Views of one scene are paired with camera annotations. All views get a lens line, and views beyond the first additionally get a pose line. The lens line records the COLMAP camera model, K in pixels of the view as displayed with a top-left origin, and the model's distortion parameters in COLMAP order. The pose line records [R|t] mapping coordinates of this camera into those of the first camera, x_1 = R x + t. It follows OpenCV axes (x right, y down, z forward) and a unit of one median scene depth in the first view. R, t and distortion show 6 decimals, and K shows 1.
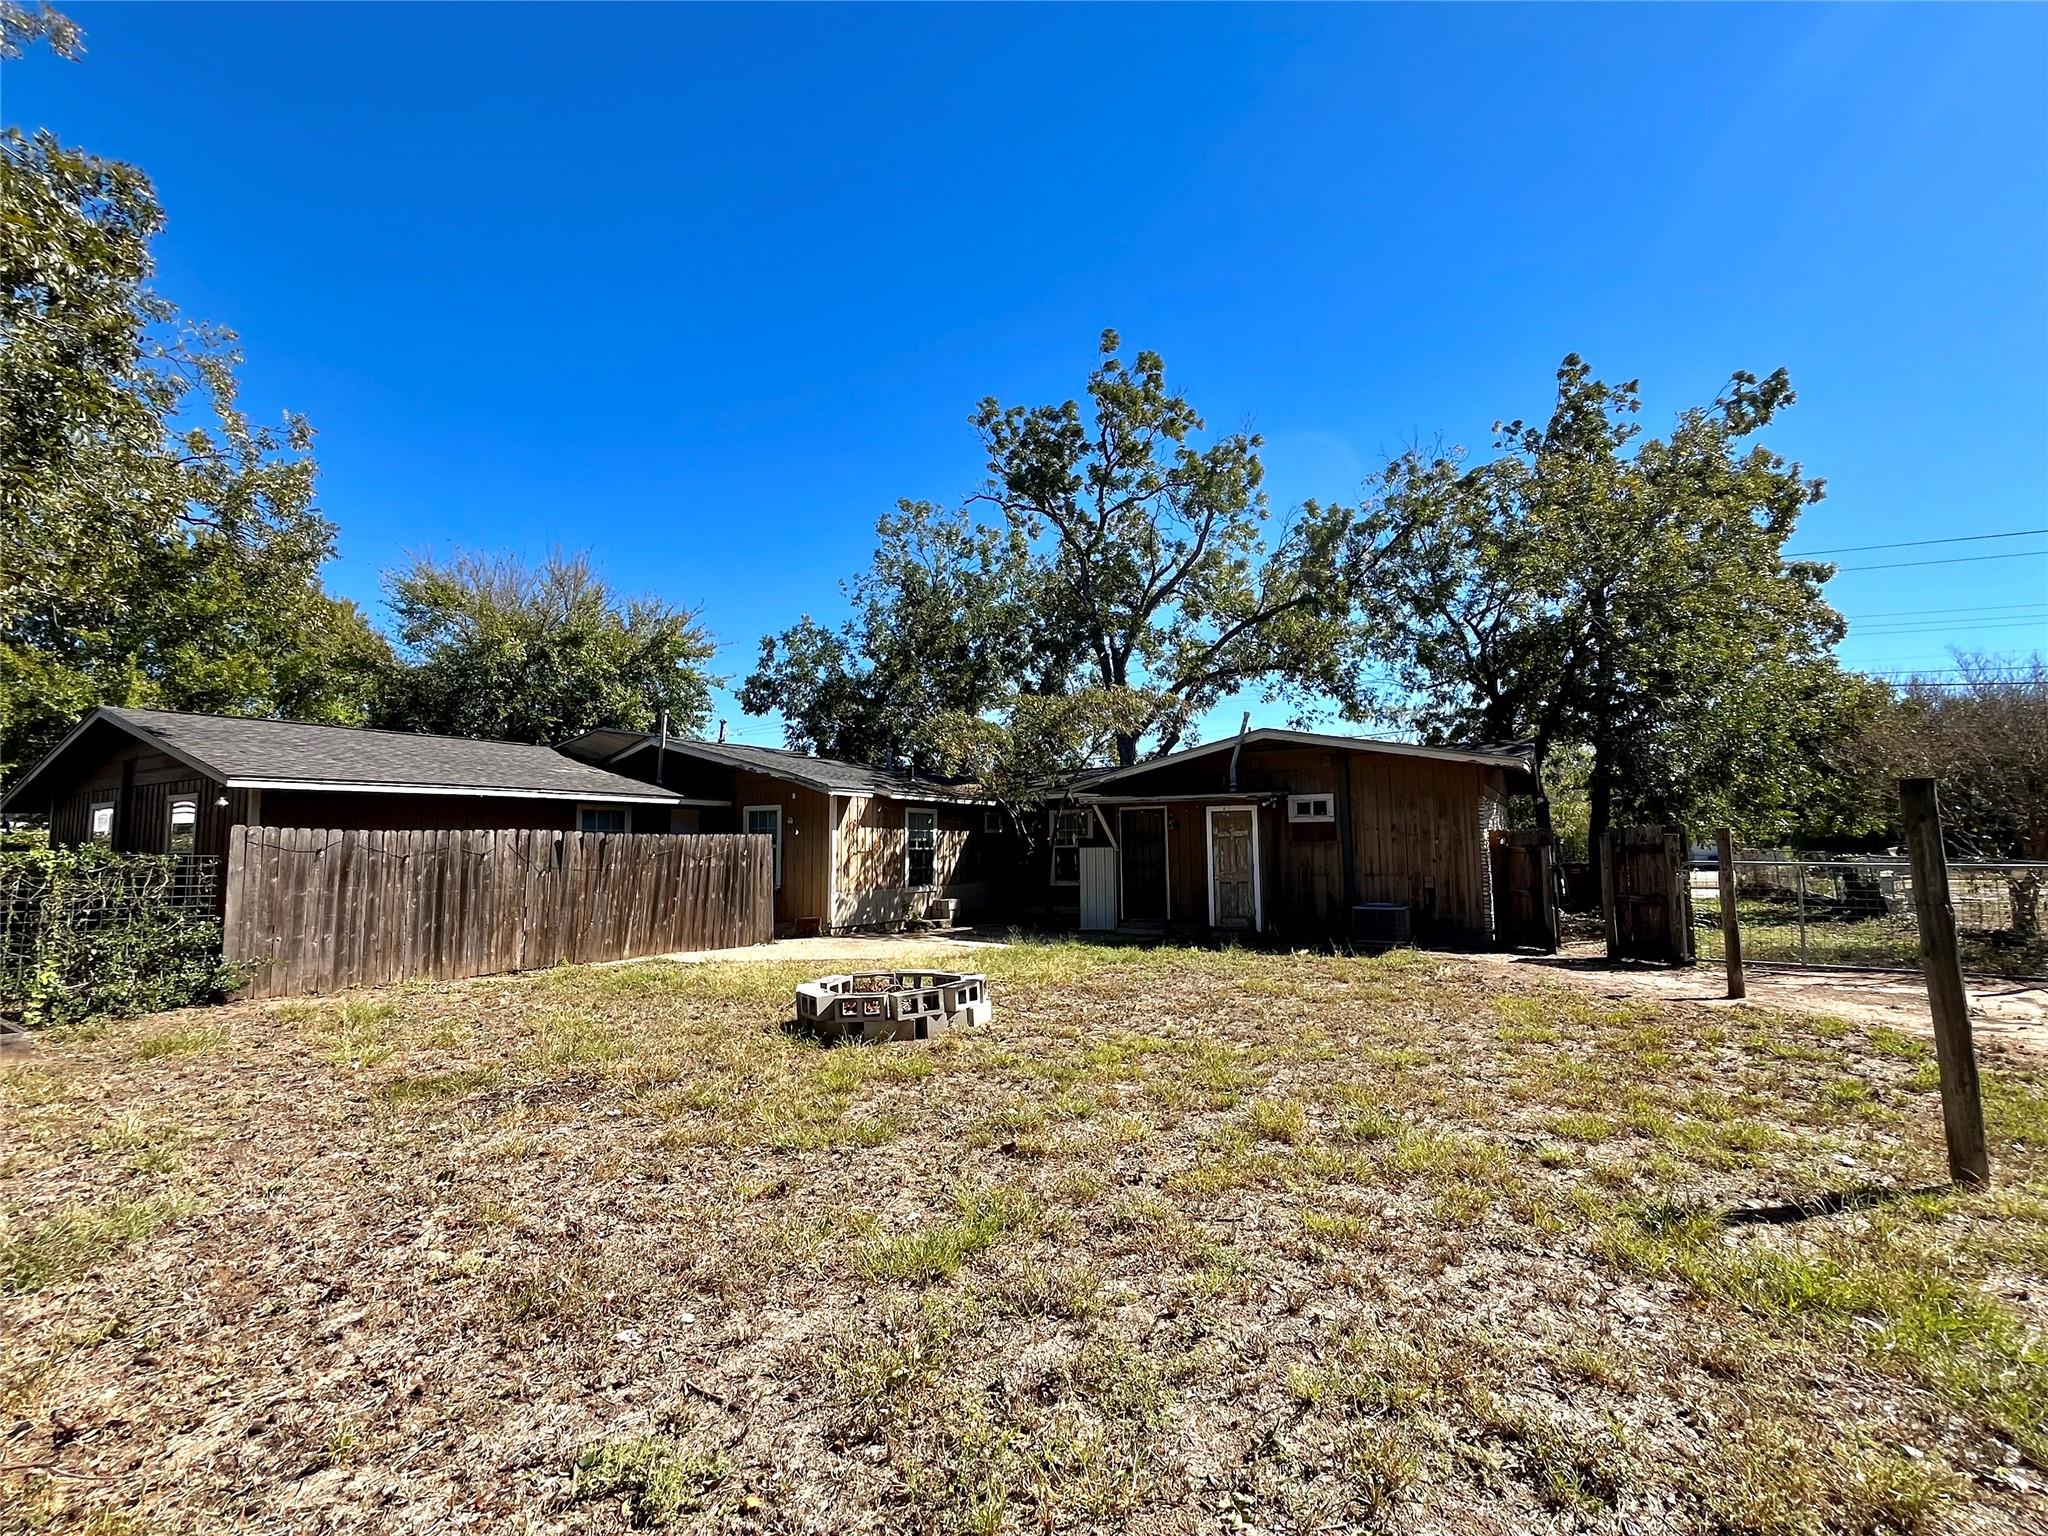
lens RADIAL K [[955.3, 0, 1024.0], [0, 955.3, 768.0], [0, 0, 1]] dist [-0.001278, -0.001100]
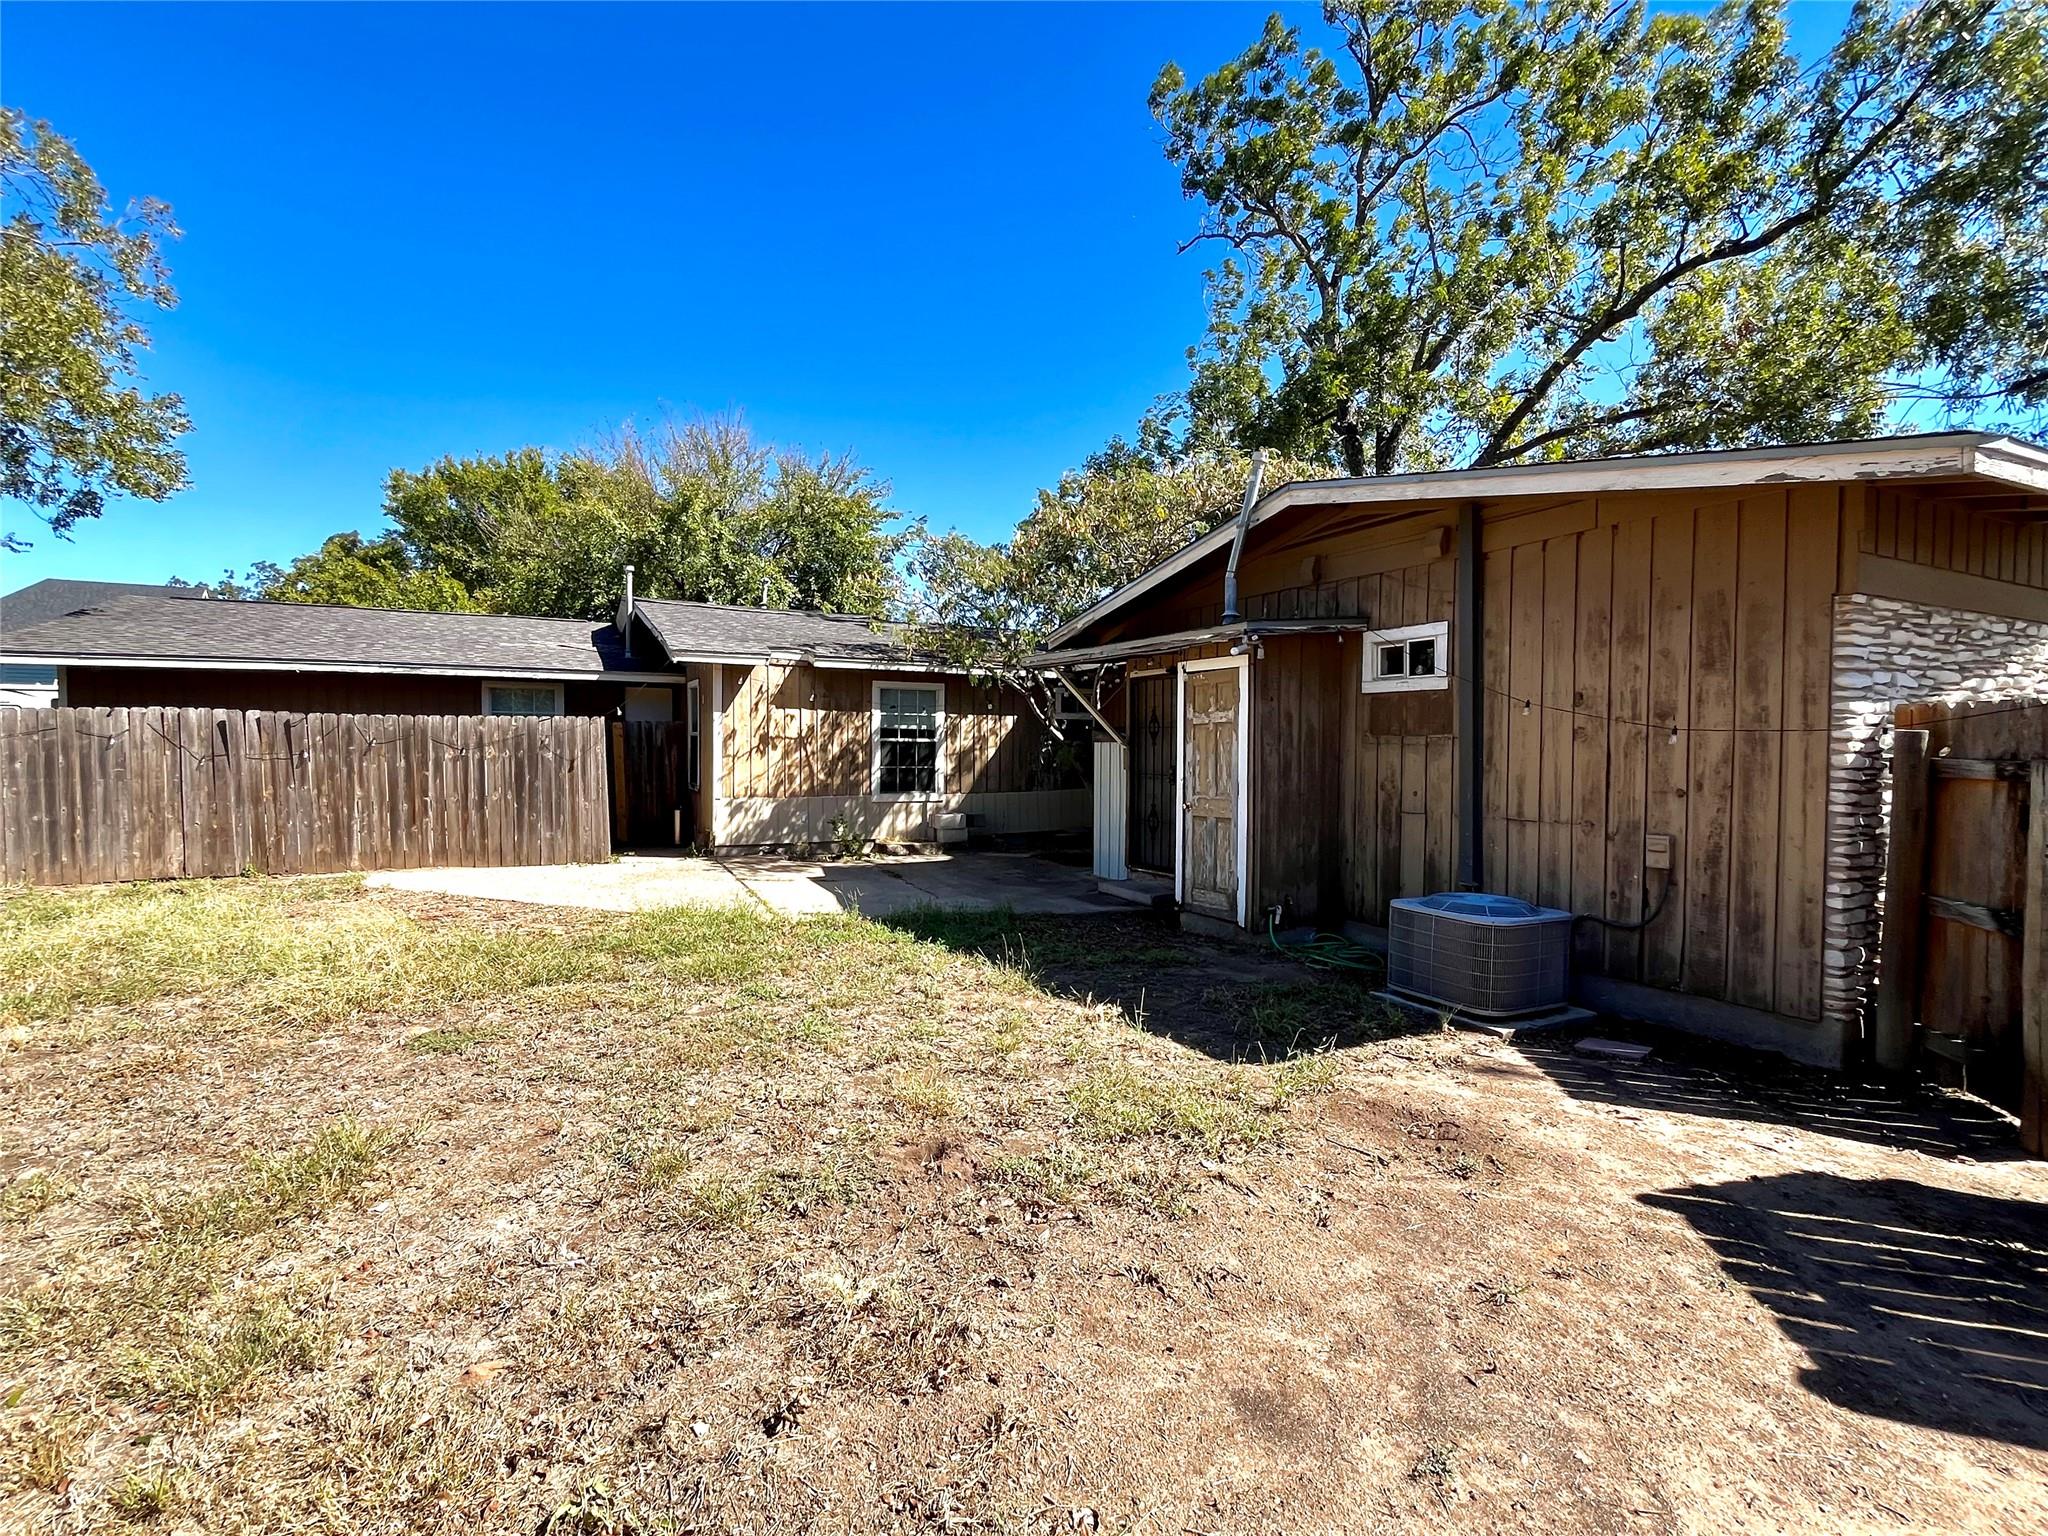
lens RADIAL K [[955.3, 0, 1024.0], [0, 955.3, 768.0], [0, 0, 1]] dist [-0.001278, -0.001100]
pose [[0.835673, 0.030351, -0.548388, 0.415456], [0.031225, 0.994232, 0.102608, 0.043709], [0.548339, -0.102870, 0.829905, 0.569443]]
